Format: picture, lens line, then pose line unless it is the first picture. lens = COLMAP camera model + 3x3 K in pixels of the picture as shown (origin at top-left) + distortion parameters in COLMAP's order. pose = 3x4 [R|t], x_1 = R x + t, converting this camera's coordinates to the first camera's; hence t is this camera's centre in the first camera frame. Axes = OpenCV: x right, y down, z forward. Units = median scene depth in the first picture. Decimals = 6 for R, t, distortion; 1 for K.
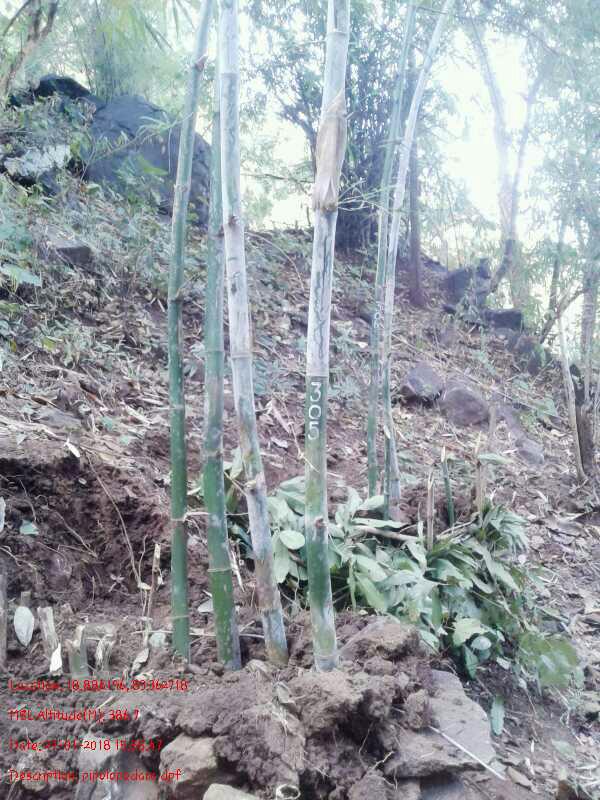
lens RADIAL K [[741.1, 0, 321.9], [0, 741.1, 401.7], [0, 0, 1]] dist [0.082998, -0.194835]
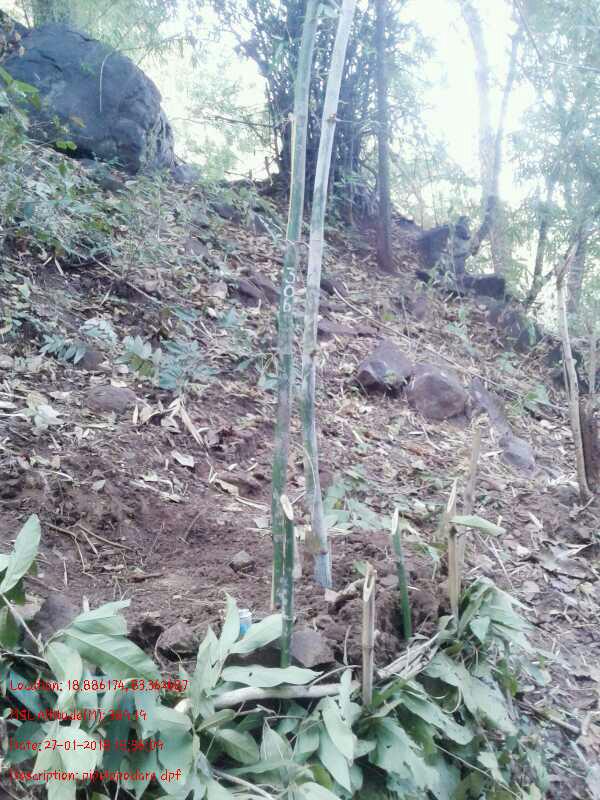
lens RADIAL K [[741.1, 0, 321.9], [0, 741.1, 401.7], [0, 0, 1]] dist [0.082998, -0.194835]
pose [[0.999533, 0.002030, 0.030484, 0.038435], [-0.003522, 0.998794, 0.048973, -0.025343], [-0.030348, -0.049057, 0.998335, 0.182843]]
